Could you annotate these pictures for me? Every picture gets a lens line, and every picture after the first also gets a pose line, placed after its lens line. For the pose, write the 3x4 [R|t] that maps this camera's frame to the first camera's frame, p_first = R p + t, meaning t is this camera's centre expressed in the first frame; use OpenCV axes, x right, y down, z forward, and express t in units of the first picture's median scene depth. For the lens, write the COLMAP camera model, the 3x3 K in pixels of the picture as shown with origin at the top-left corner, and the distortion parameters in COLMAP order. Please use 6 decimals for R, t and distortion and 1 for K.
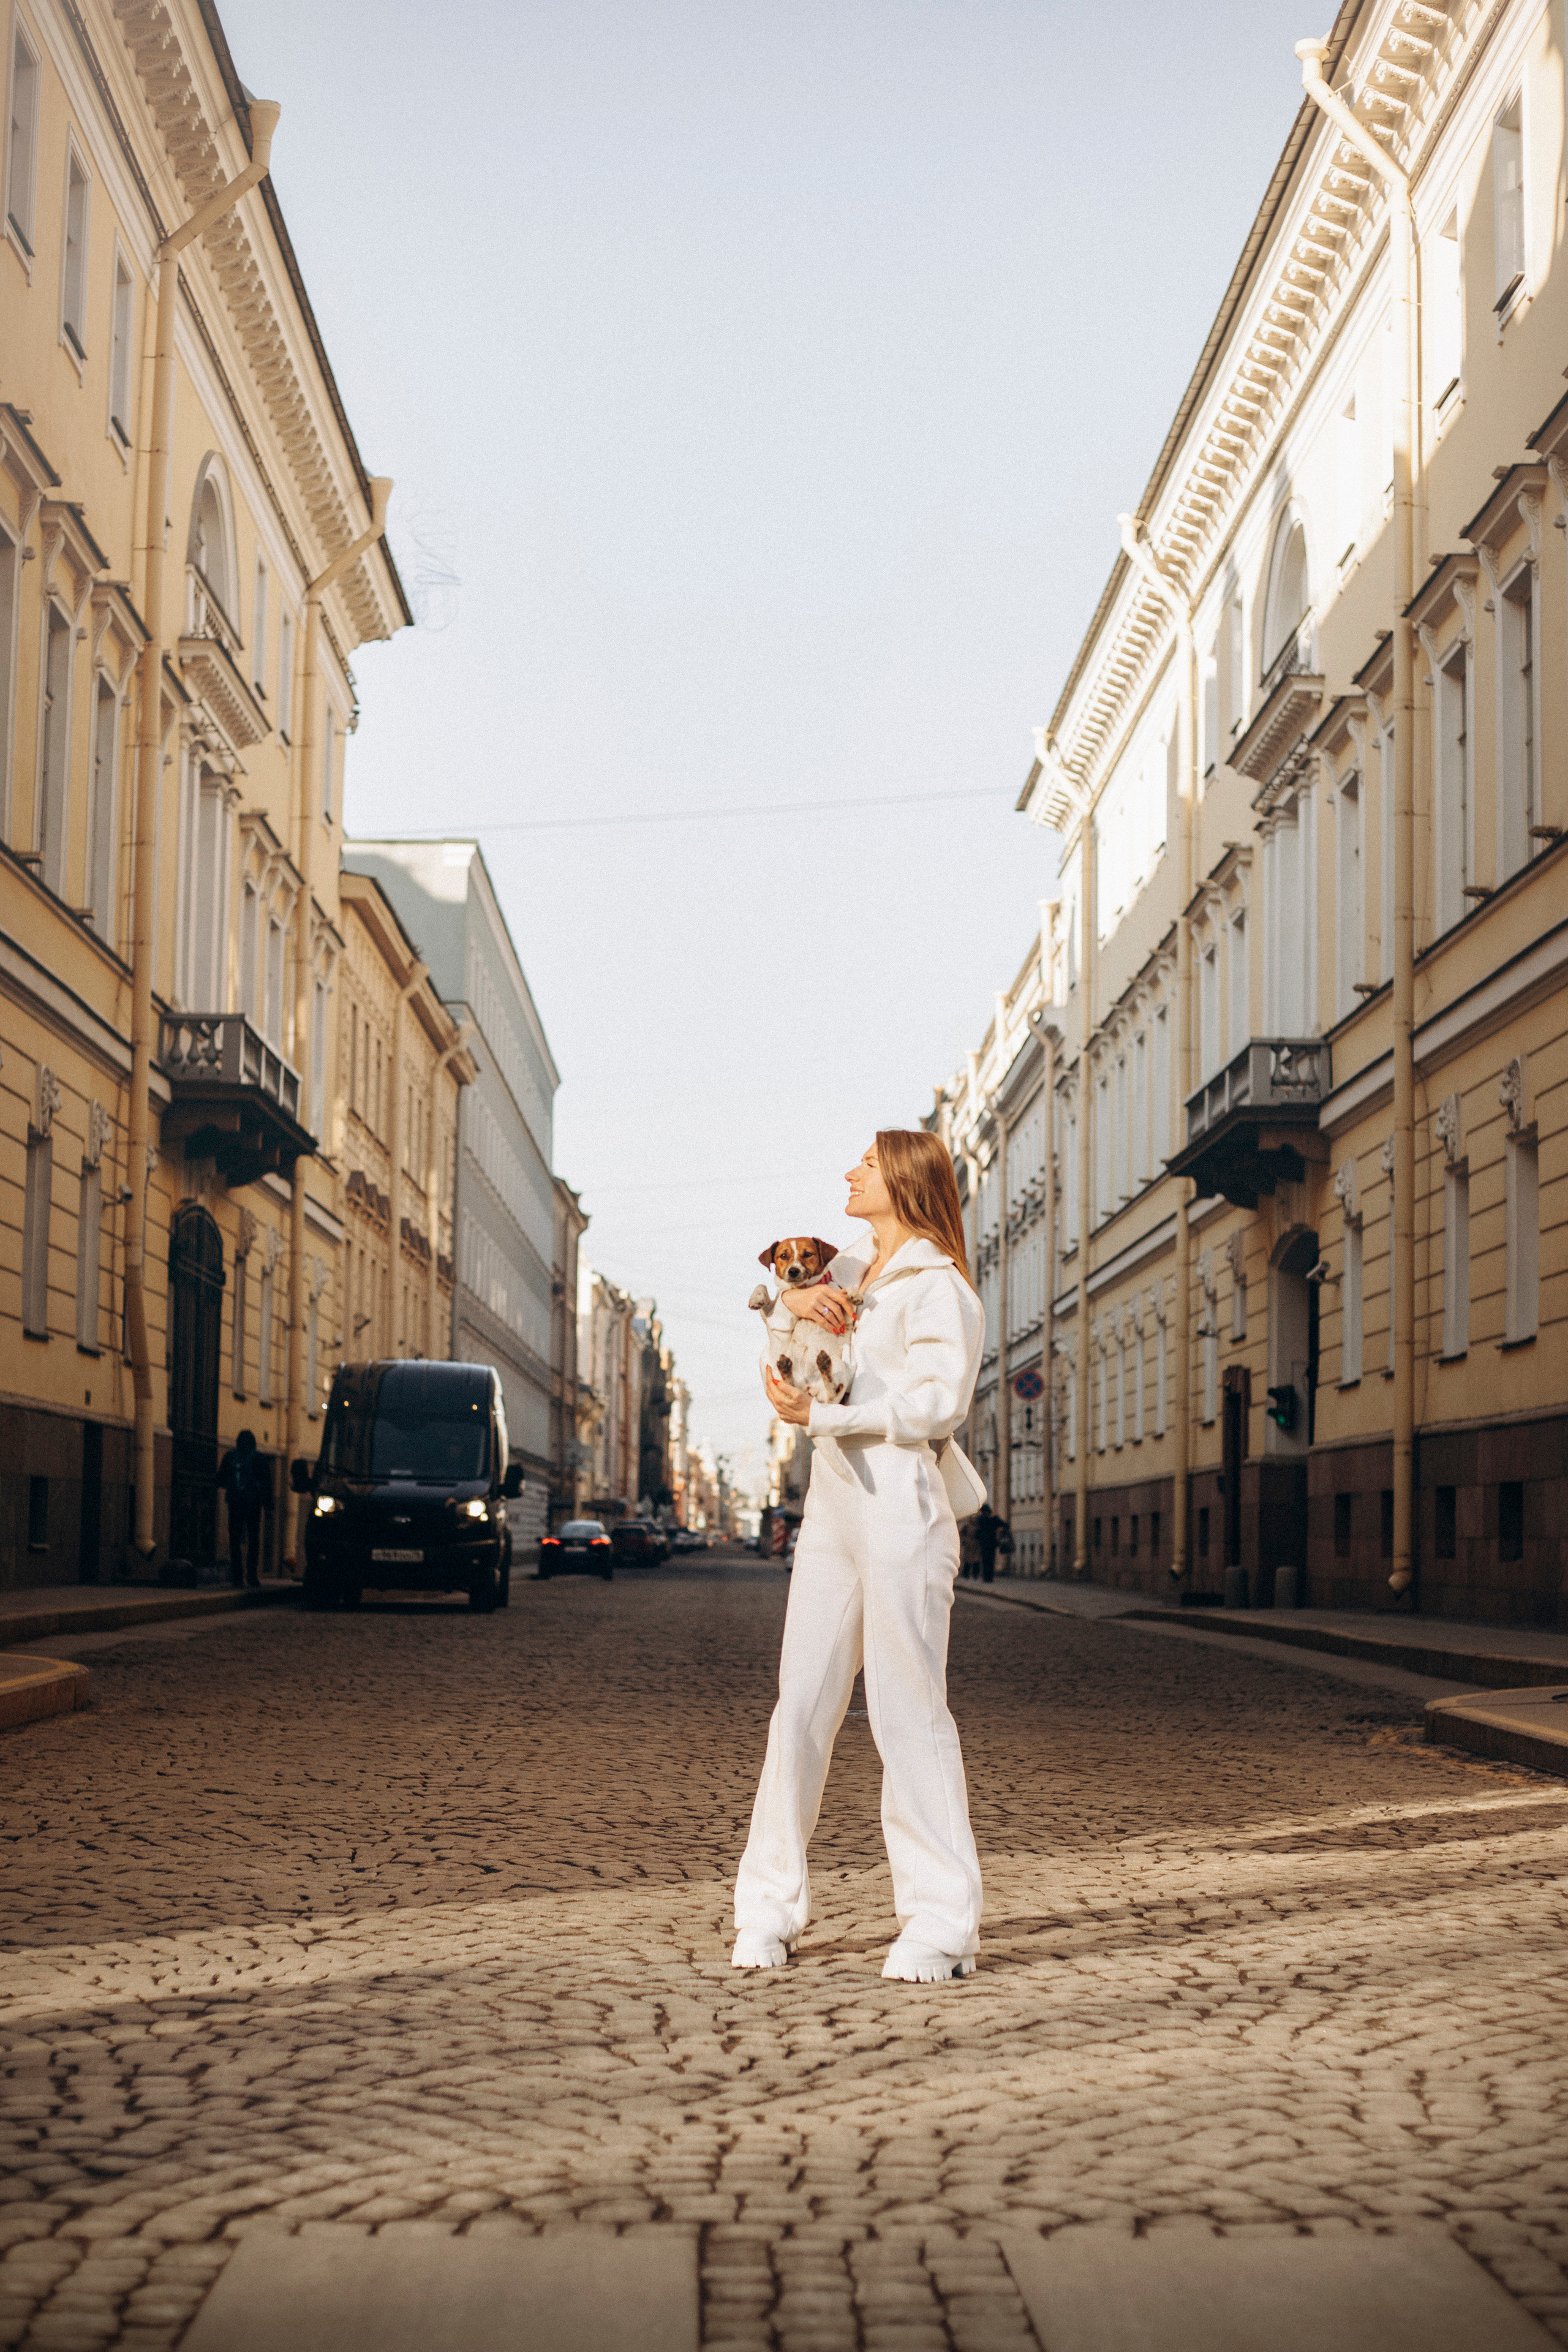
lens RADIAL K [[3385.1, 0, 789.3], [0, 3385.1, 1223.9], [0, 0, 1]] dist [-0.114943, -0.031297]
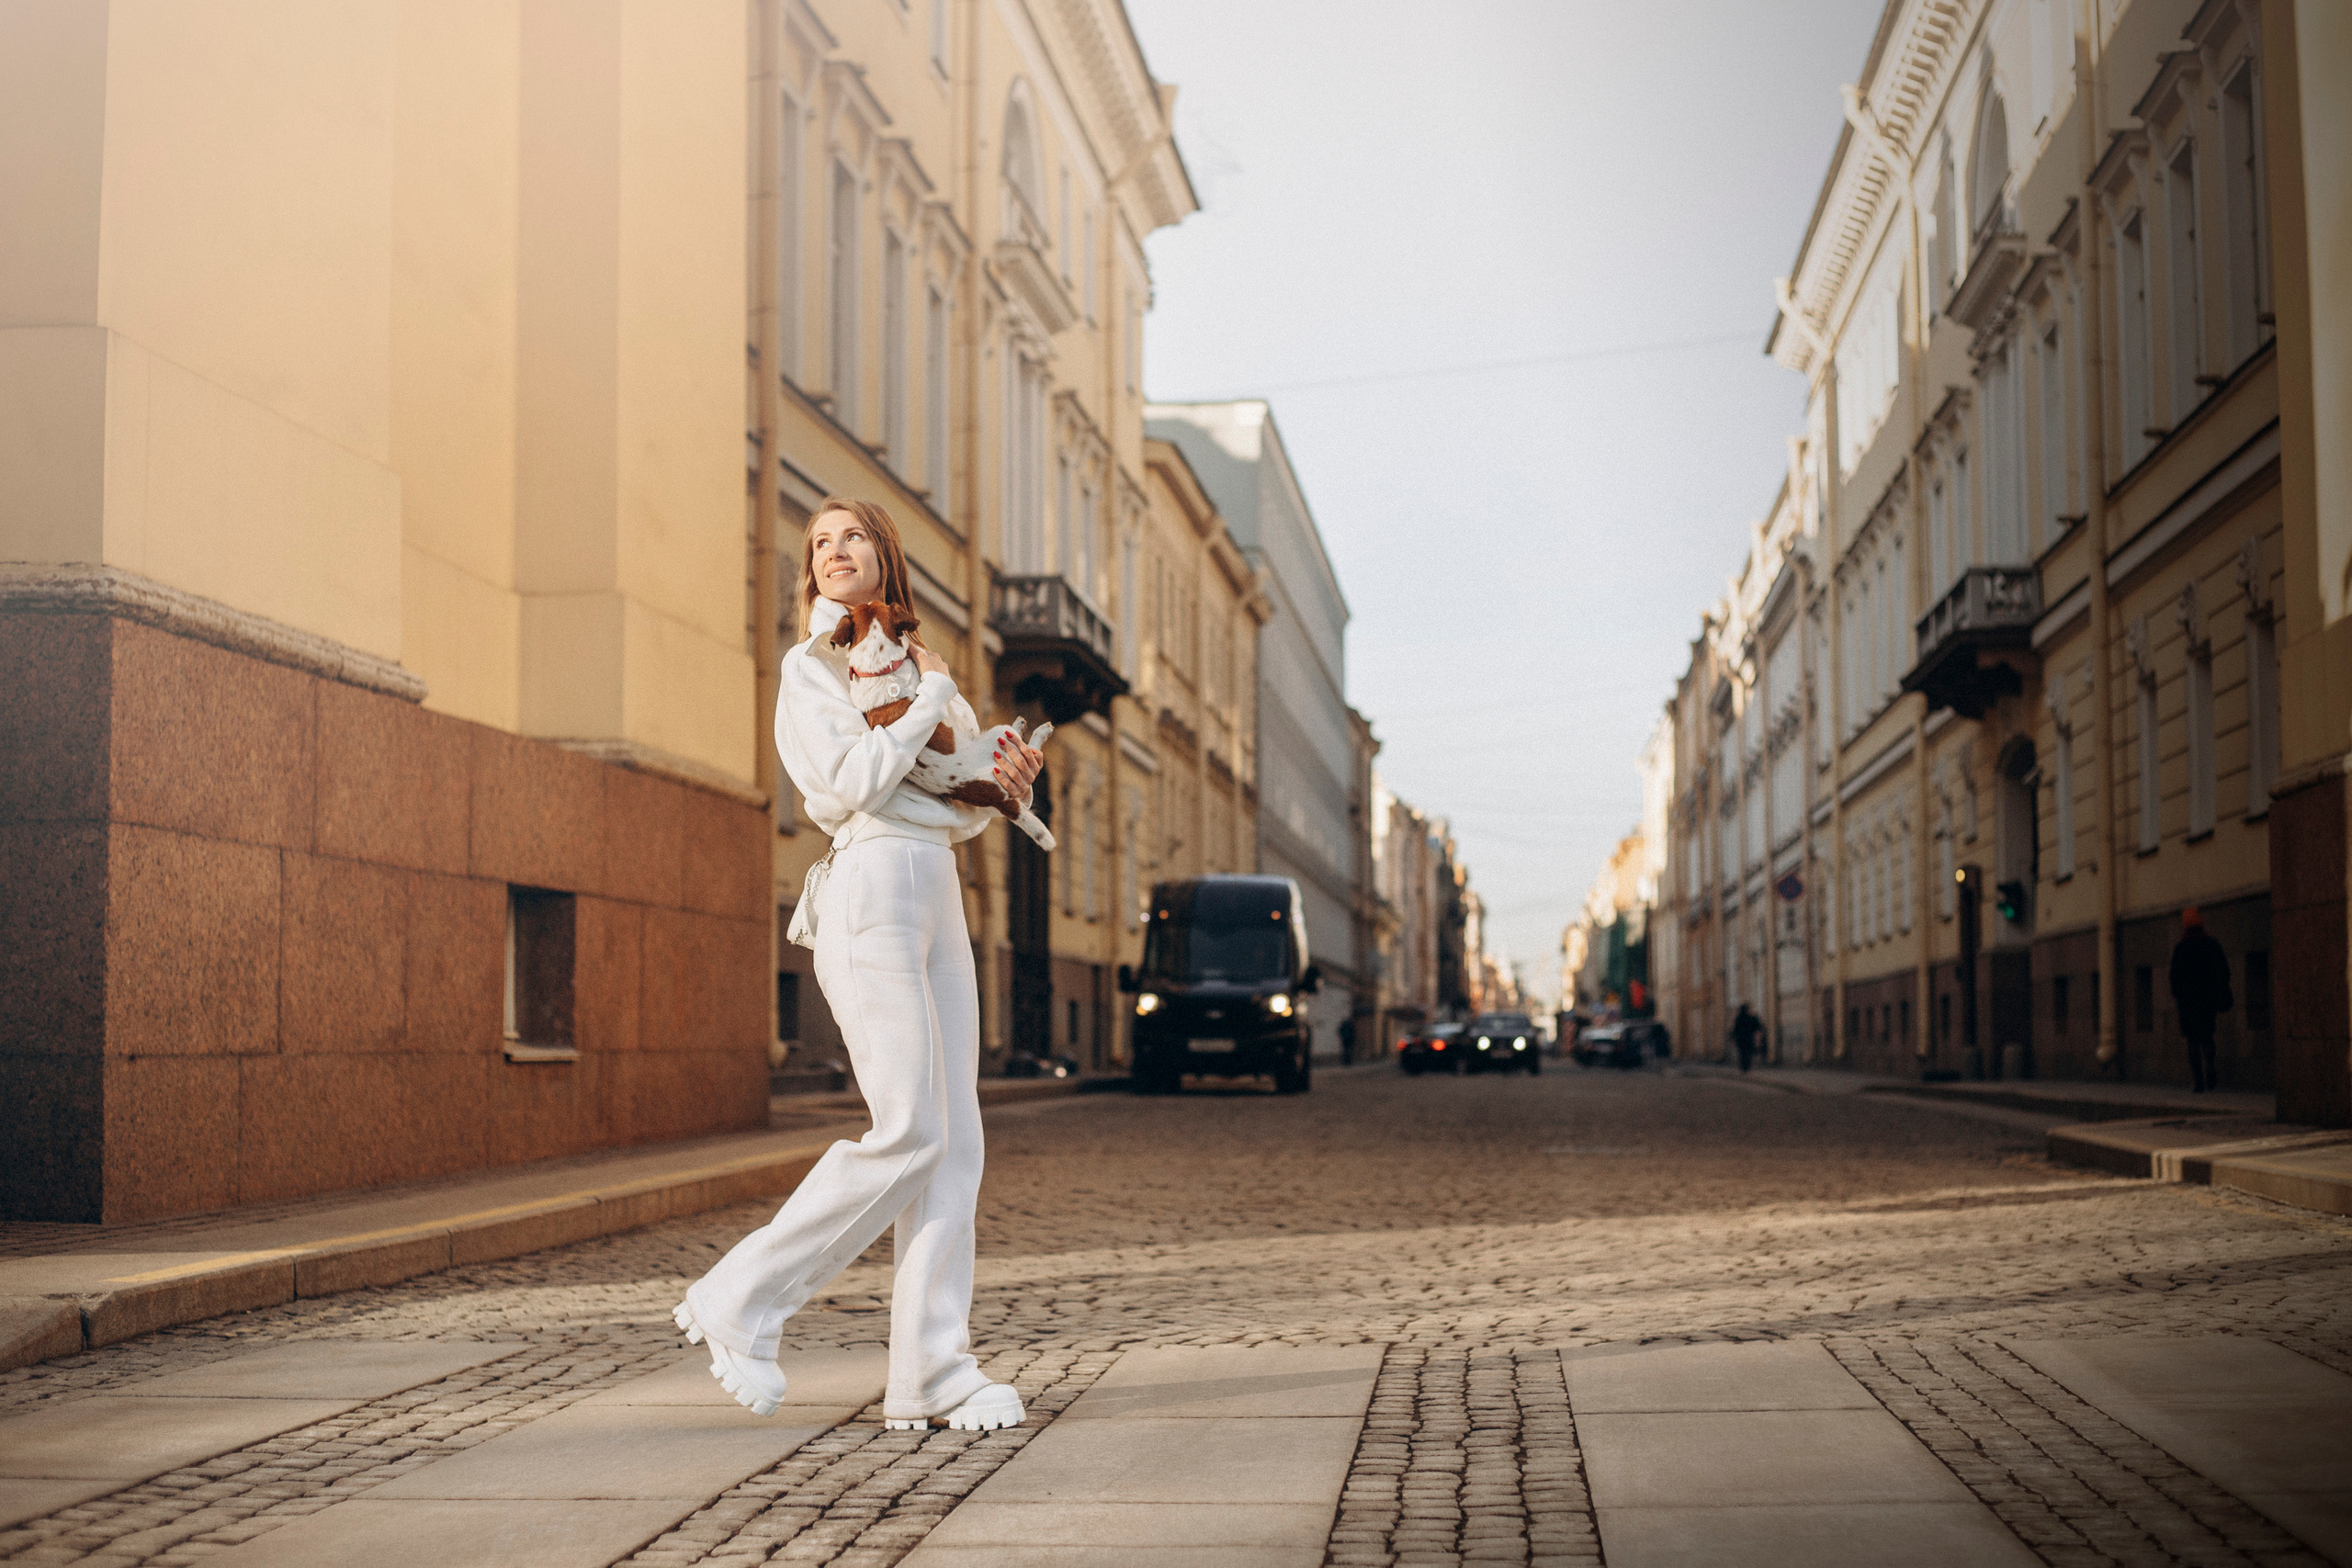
lens RADIAL K [[3384.7, 0, 1176.0], [0, 3384.7, 784.0], [0, 0, 1]] dist [-0.114943, -0.031297]
pose [[0.991963, -0.026159, -0.123791, 0.013526], [0.027582, 0.999572, 0.009797, -0.001832], [0.123482, -0.013132, 0.992260, -0.114950]]
